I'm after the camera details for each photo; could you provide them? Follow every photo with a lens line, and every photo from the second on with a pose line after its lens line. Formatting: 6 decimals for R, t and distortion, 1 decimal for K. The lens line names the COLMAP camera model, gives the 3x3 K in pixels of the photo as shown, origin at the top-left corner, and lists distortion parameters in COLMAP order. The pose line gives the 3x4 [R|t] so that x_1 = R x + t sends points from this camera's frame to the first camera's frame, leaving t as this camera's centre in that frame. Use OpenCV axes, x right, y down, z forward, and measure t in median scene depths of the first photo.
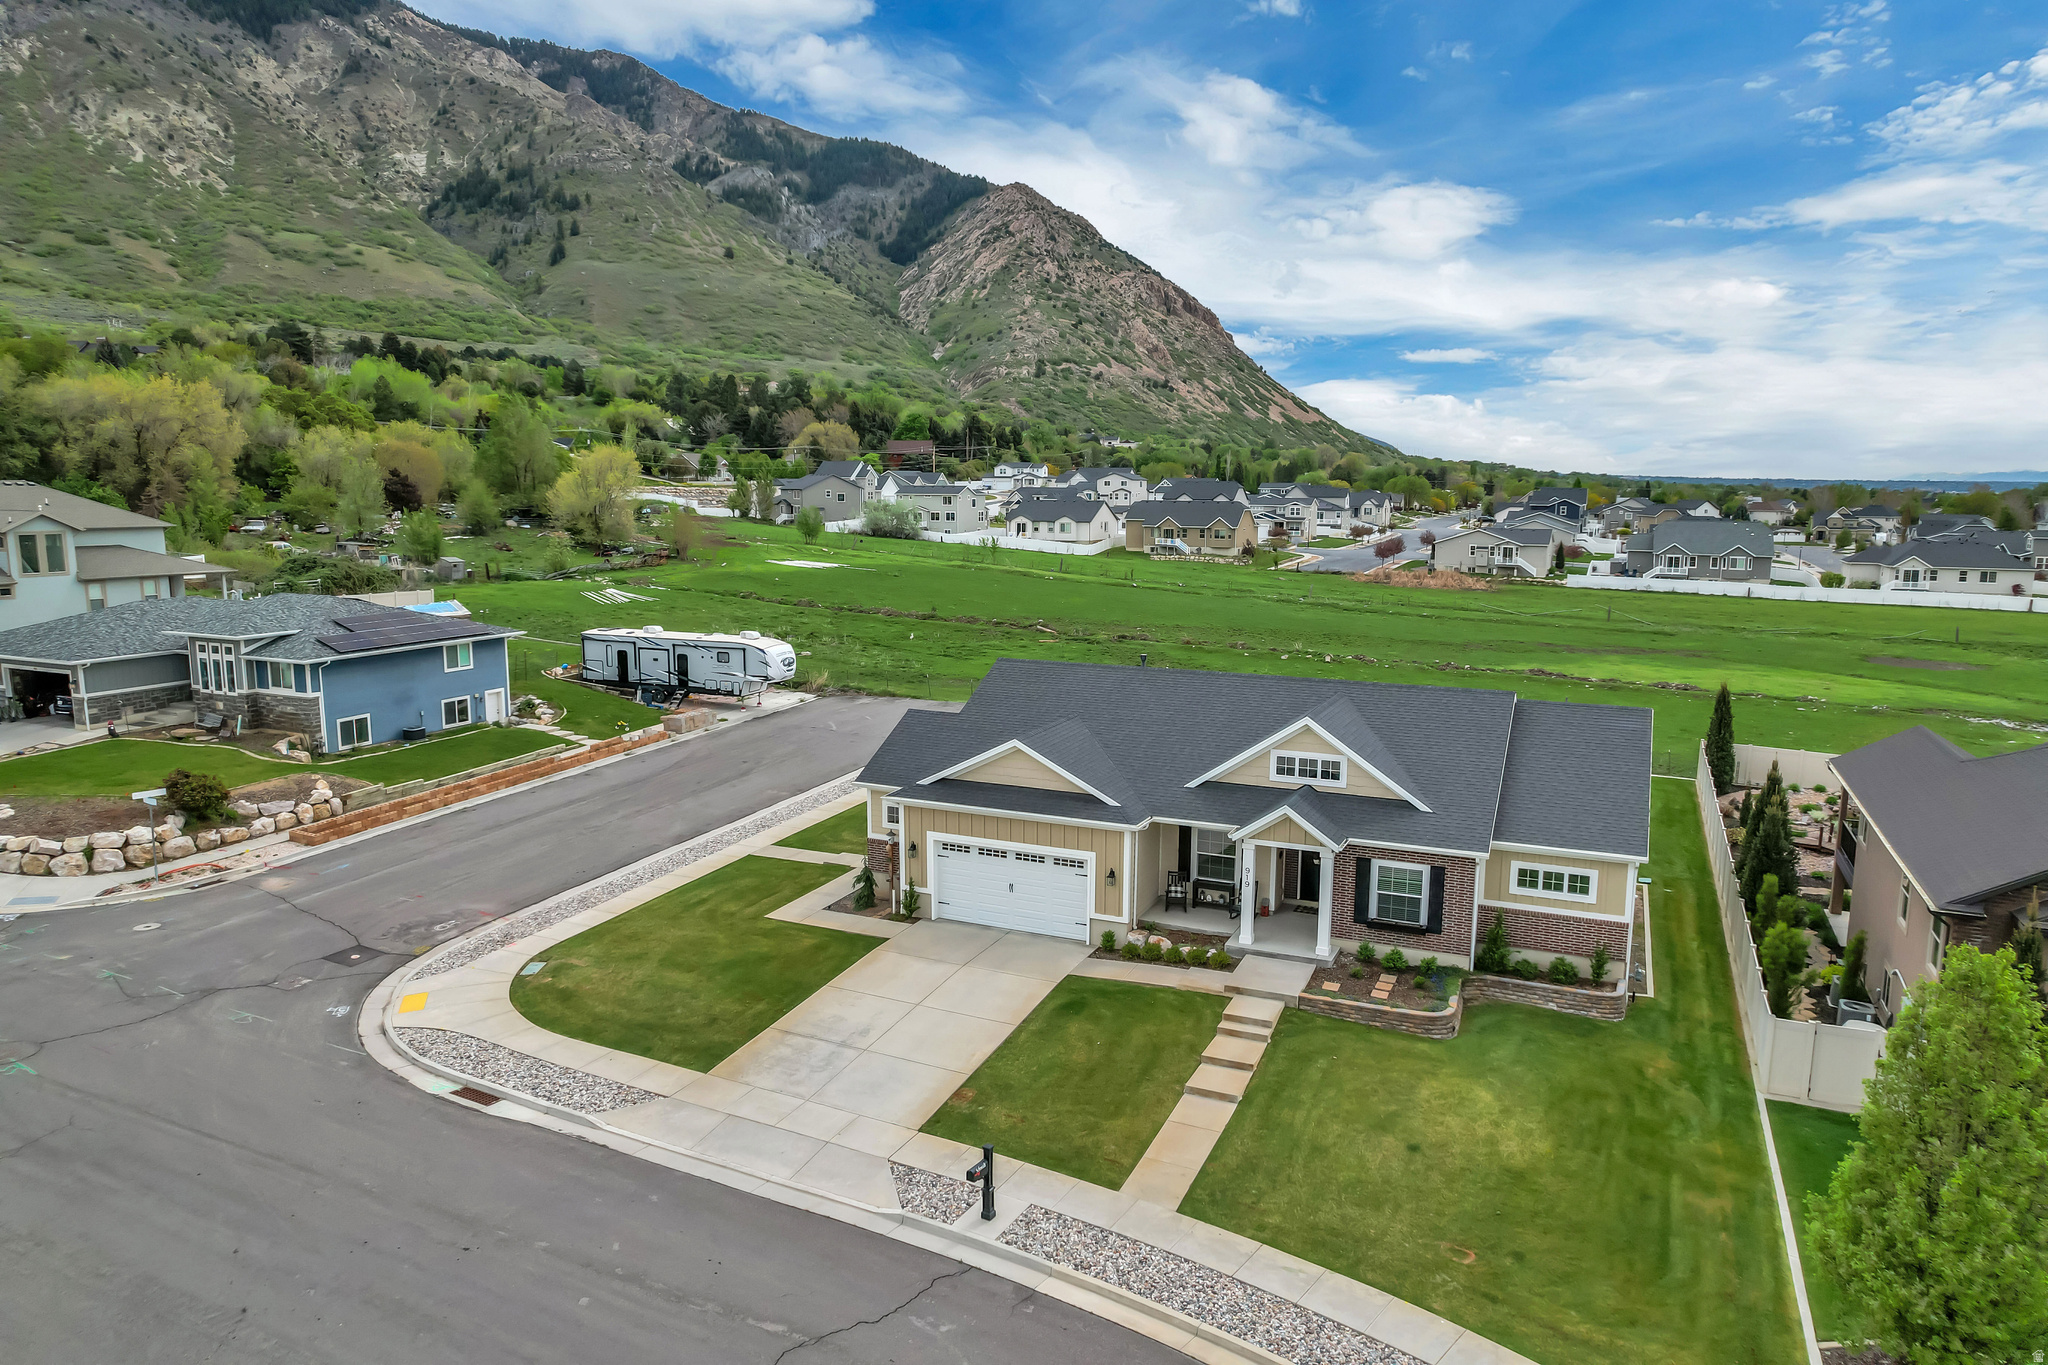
lens RADIAL K [[1306.7, 0, 1033.1], [0, 1306.7, 679.8], [0, 0, 1]] dist [-0.075143, 0.070295]
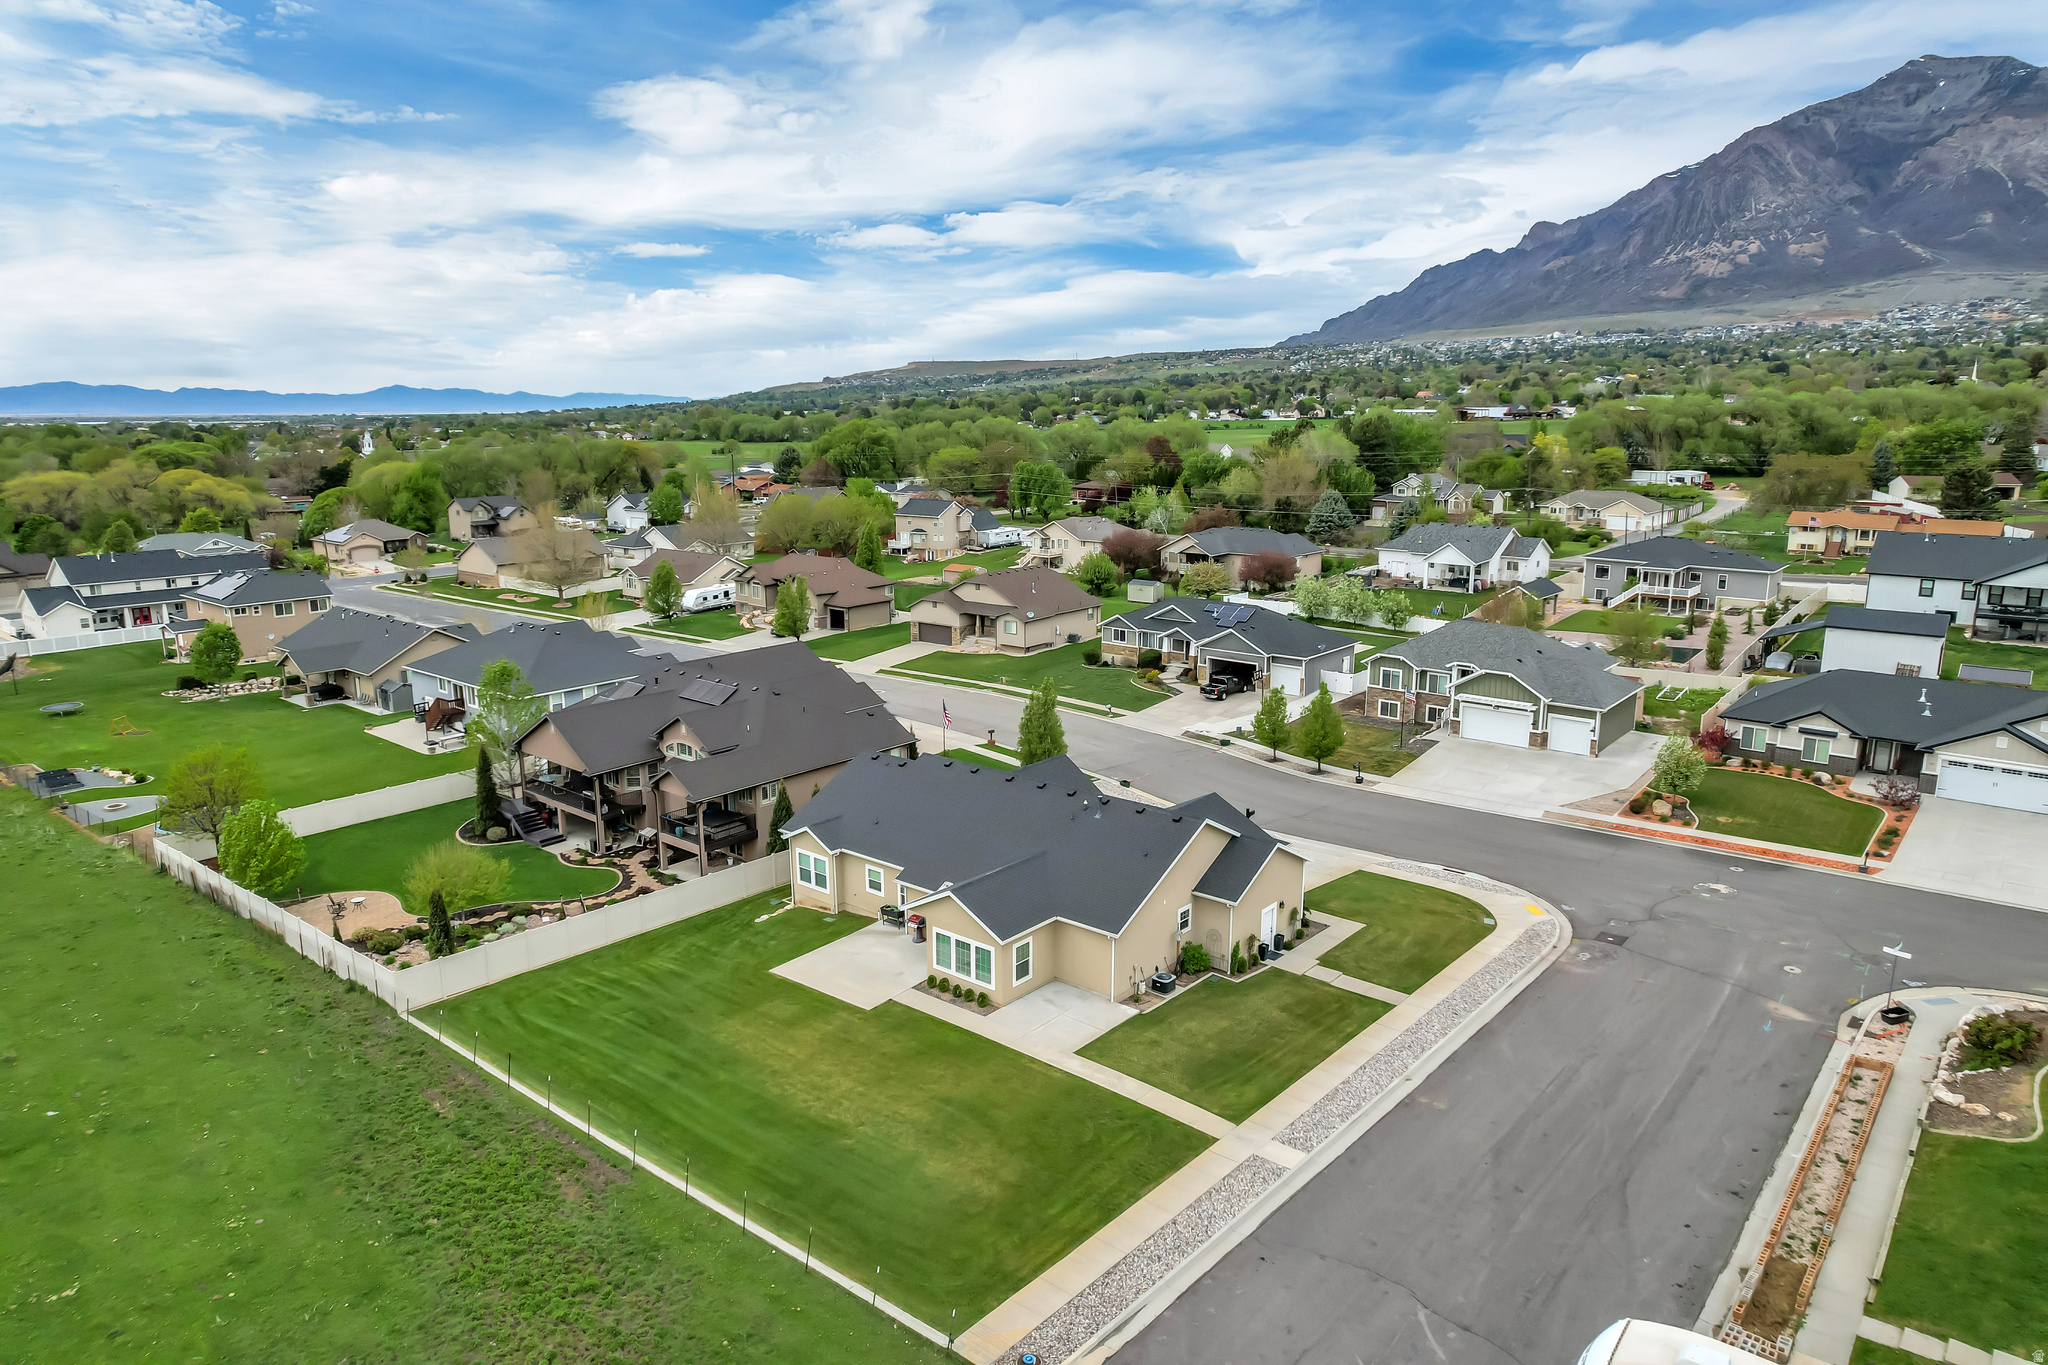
lens RADIAL K [[1306.7, 0, 1033.1], [0, 1306.7, 679.8], [0, 0, 1]] dist [-0.075143, 0.070295]
pose [[-0.964769, -0.057827, 0.256664, -0.171175], [0.037482, 0.935387, 0.351634, -0.561869], [-0.260414, 0.348866, -0.900265, 2.036432]]
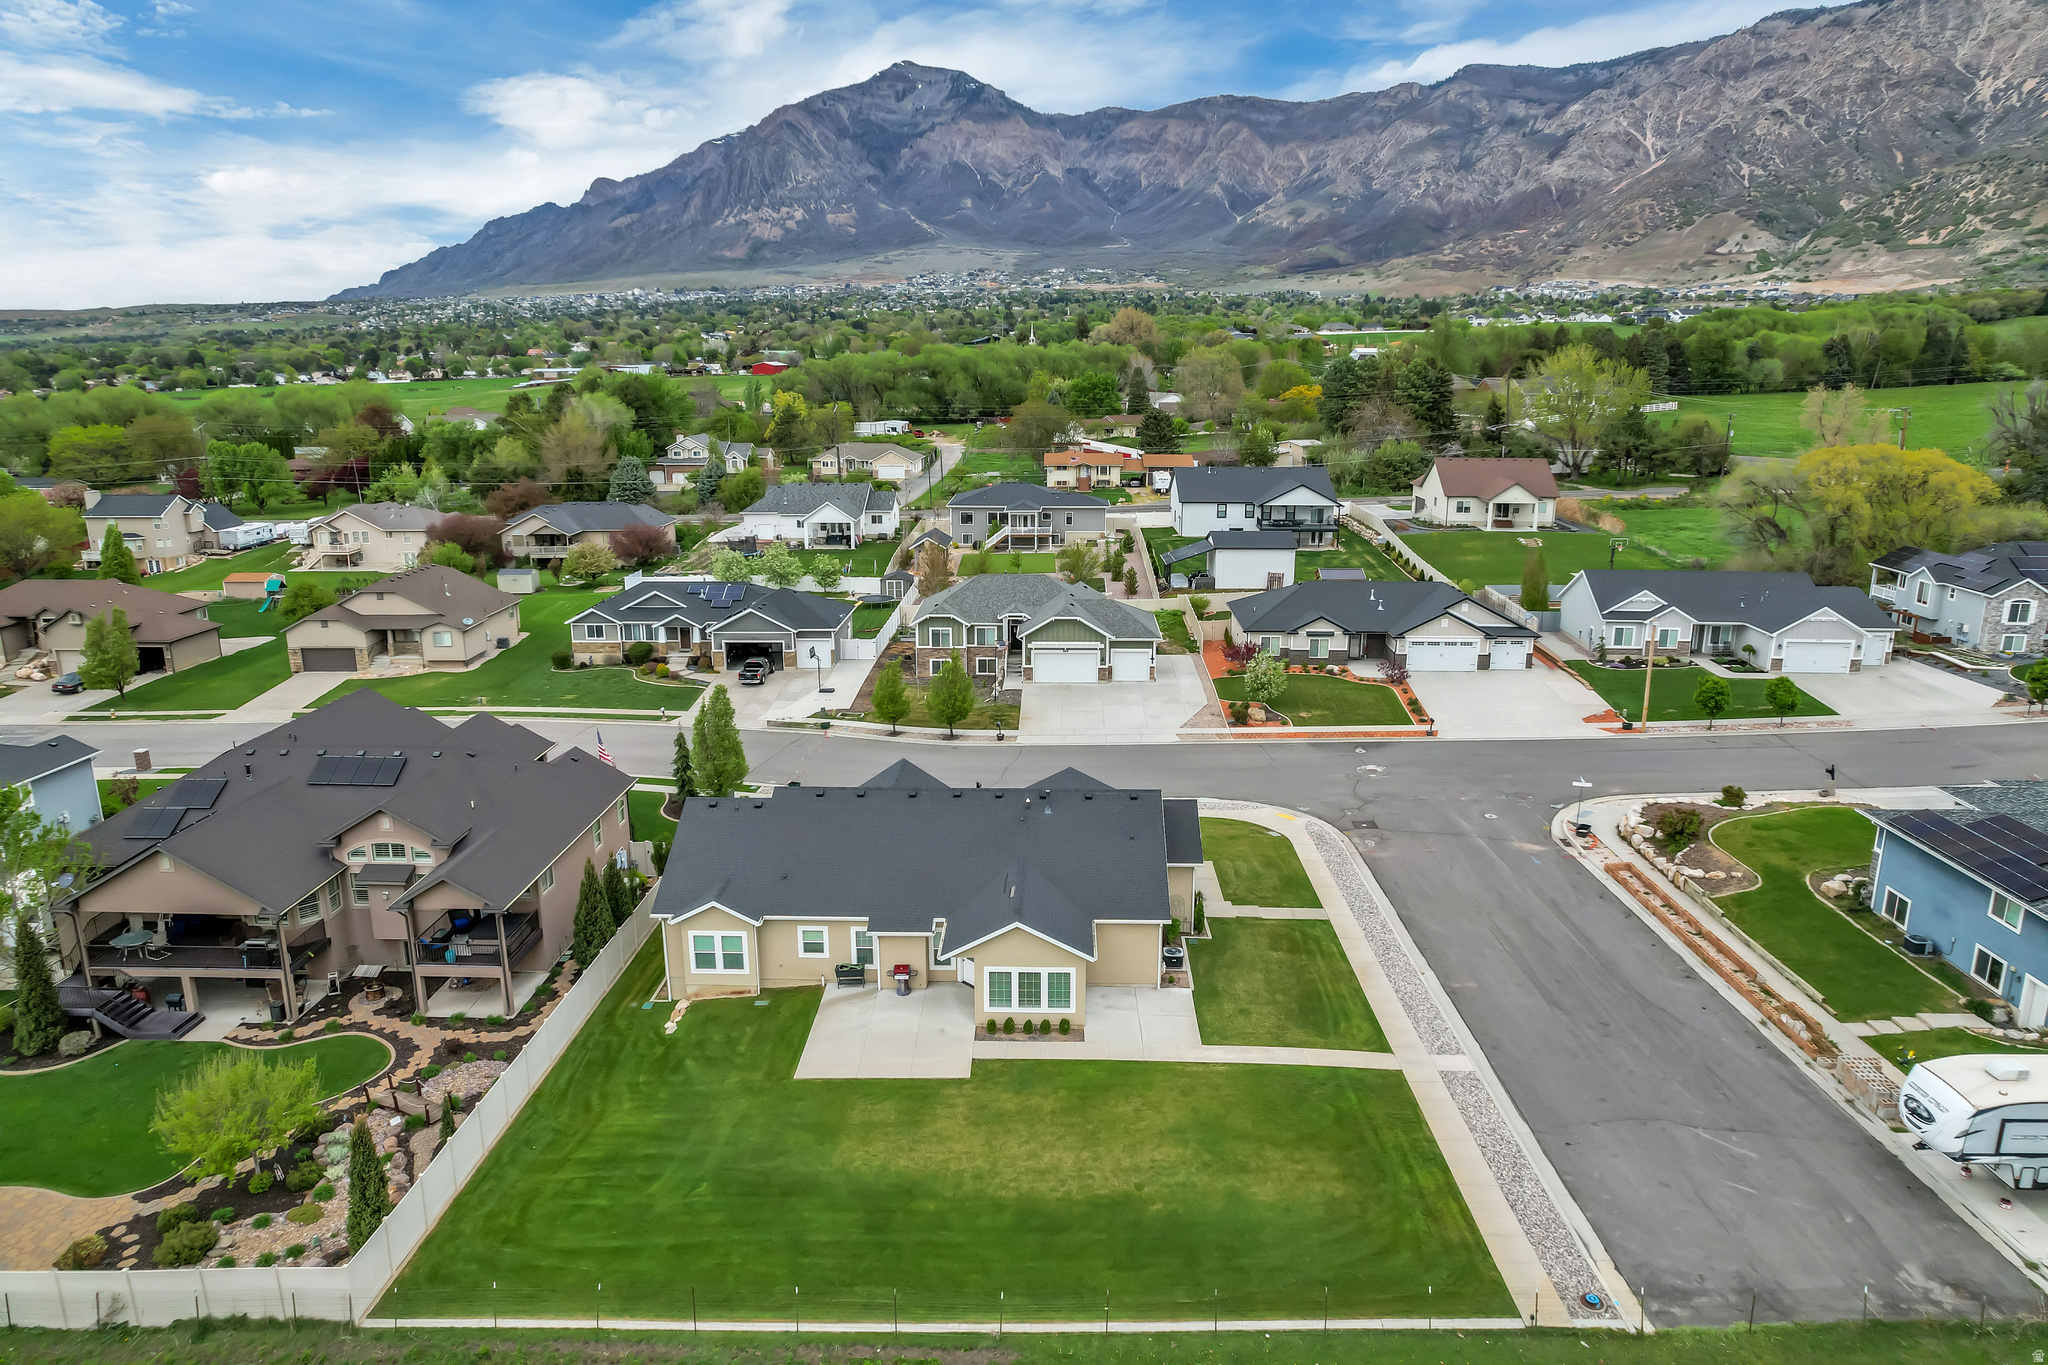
lens RADIAL K [[1306.7, 0, 1033.1], [0, 1306.7, 679.8], [0, 0, 1]] dist [-0.075143, 0.070295]
pose [[-0.920369, 0.090808, -0.380360, 0.535924], [-0.062803, 0.925714, 0.372973, -0.555528], [0.385974, 0.367161, -0.846296, 1.904902]]
